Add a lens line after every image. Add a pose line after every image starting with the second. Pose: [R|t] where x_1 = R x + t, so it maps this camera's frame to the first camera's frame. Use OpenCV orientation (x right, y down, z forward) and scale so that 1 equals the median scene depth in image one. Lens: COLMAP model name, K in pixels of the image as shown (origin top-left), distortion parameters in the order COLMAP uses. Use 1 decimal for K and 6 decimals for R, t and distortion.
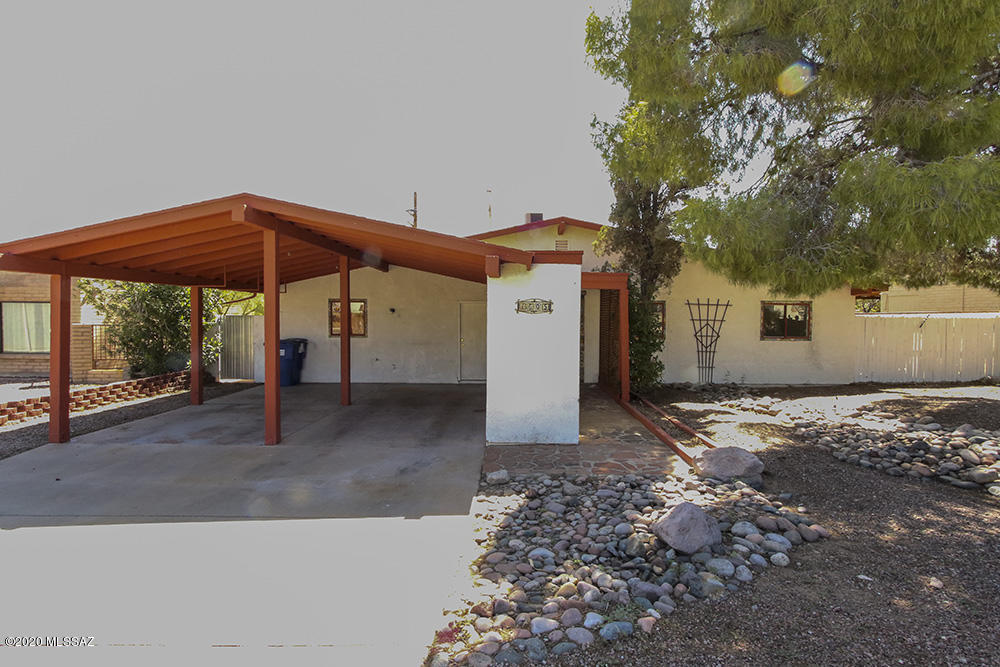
lens RADIAL K [[450.6, 0, 504.9], [0, 450.6, 326.4], [0, 0, 1]] dist [0.000030, 0.000252]
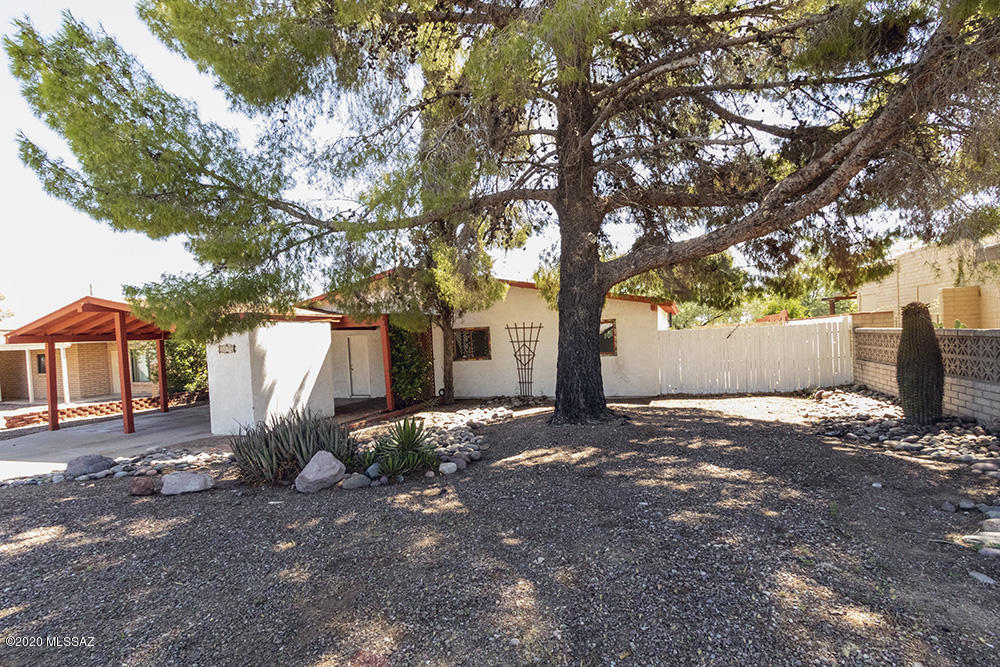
lens RADIAL K [[450.6, 0, 504.9], [0, 450.6, 326.4], [0, 0, 1]] dist [0.000030, 0.000252]
pose [[0.917667, -0.064570, -0.392069, 0.859772], [0.061406, 0.997900, -0.020619, -0.031516], [0.392577, -0.005155, 0.919705, -0.082256]]
